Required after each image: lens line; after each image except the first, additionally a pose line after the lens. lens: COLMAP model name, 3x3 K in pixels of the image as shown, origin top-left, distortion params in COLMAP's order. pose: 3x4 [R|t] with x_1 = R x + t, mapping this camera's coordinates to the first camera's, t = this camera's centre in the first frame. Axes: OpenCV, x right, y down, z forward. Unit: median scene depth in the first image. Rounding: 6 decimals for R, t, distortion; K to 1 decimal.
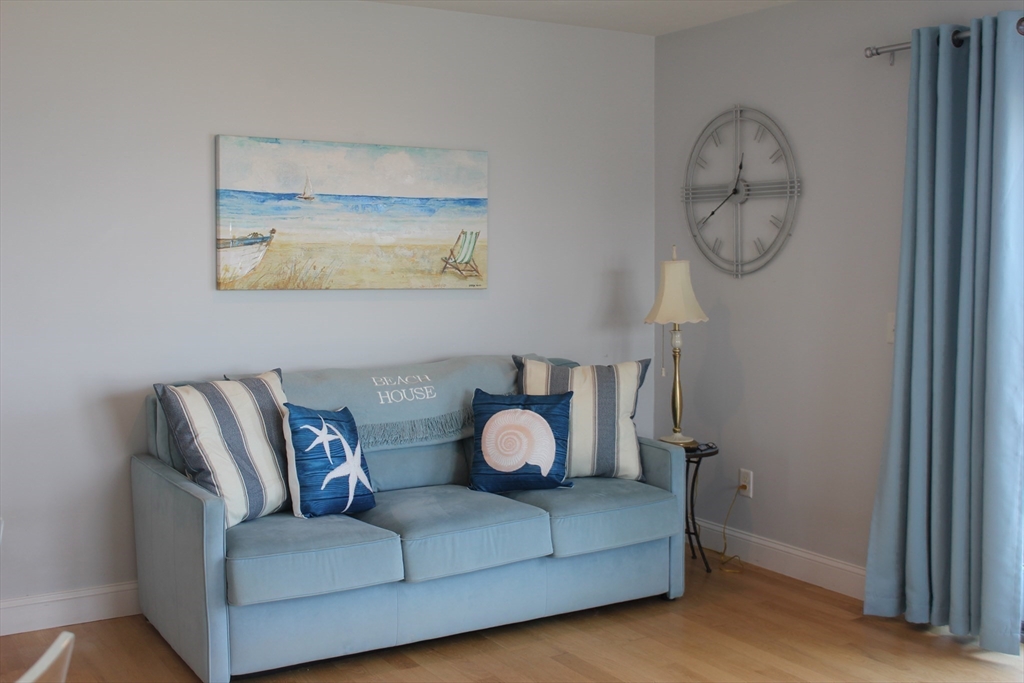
lens RADIAL K [[1129.8, 0, 505.5], [0, 1129.8, 348.0], [0, 0, 1]] dist [-0.082176, 0.000000]
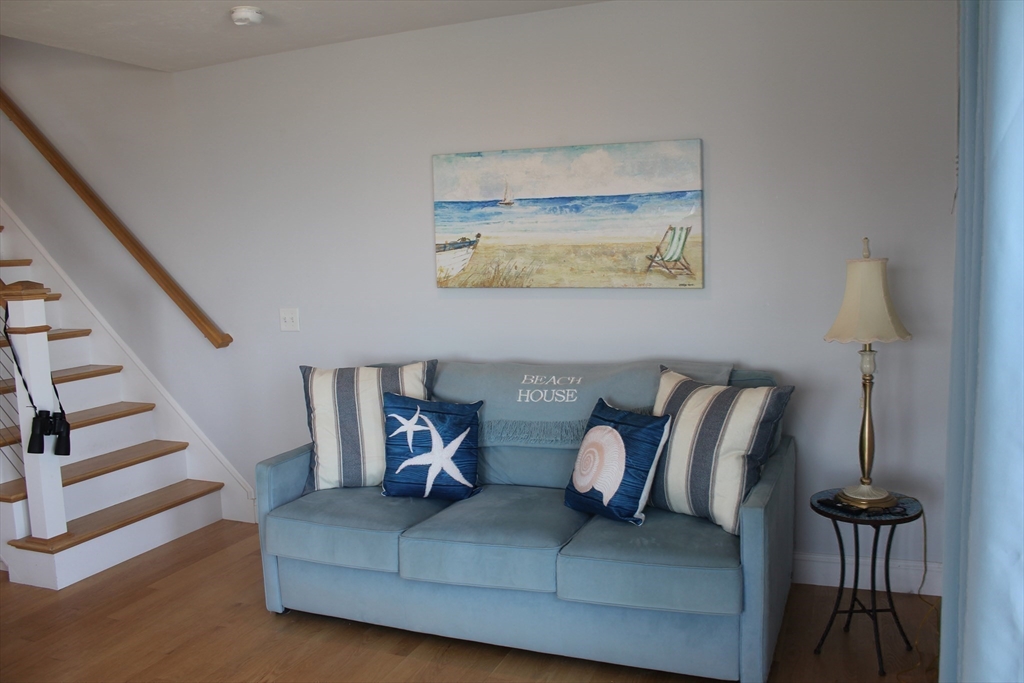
lens RADIAL K [[848.2, 0, 513.1], [0, 848.2, 340.4], [0, 0, 1]] dist [-0.133145, 0.056696]
pose [[0.599026, 0.072405, -0.797449, 0.489427], [-0.032795, 0.997286, 0.065914, -0.055884], [0.800058, -0.013332, 0.599775, 0.517158]]
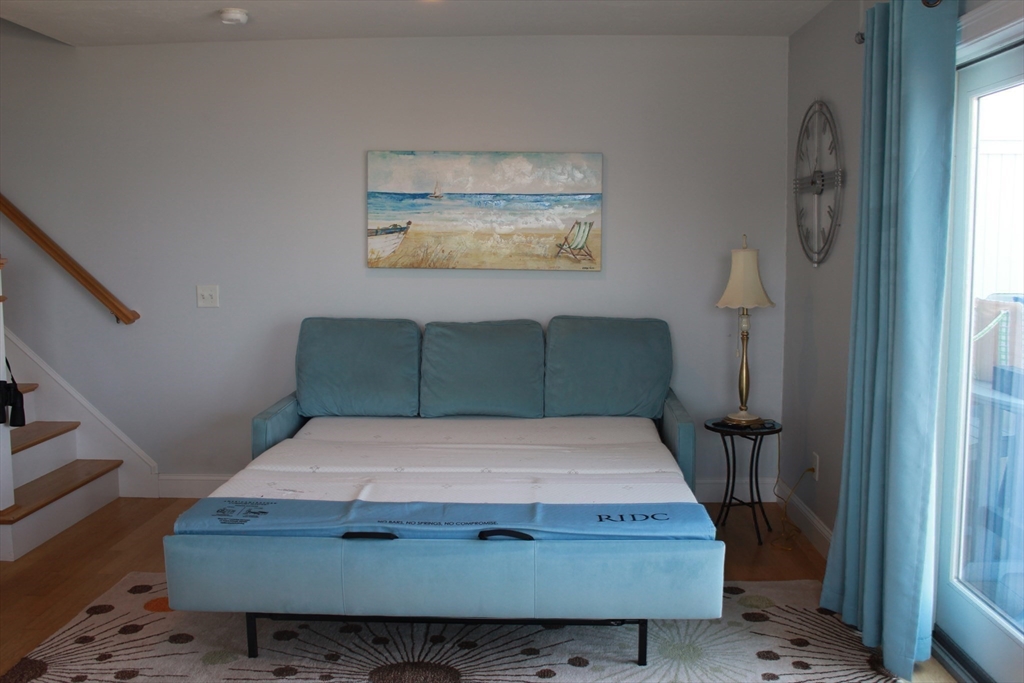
lens RADIAL K [[953.6, 0, 516.8], [0, 953.6, 335.4], [0, 0, 1]] dist [-0.096168, 0.000000]
pose [[0.841443, 0.059788, -0.537027, 0.489970], [-0.045866, 0.998176, 0.039262, -0.023141], [0.538395, -0.008406, 0.842651, 0.141492]]
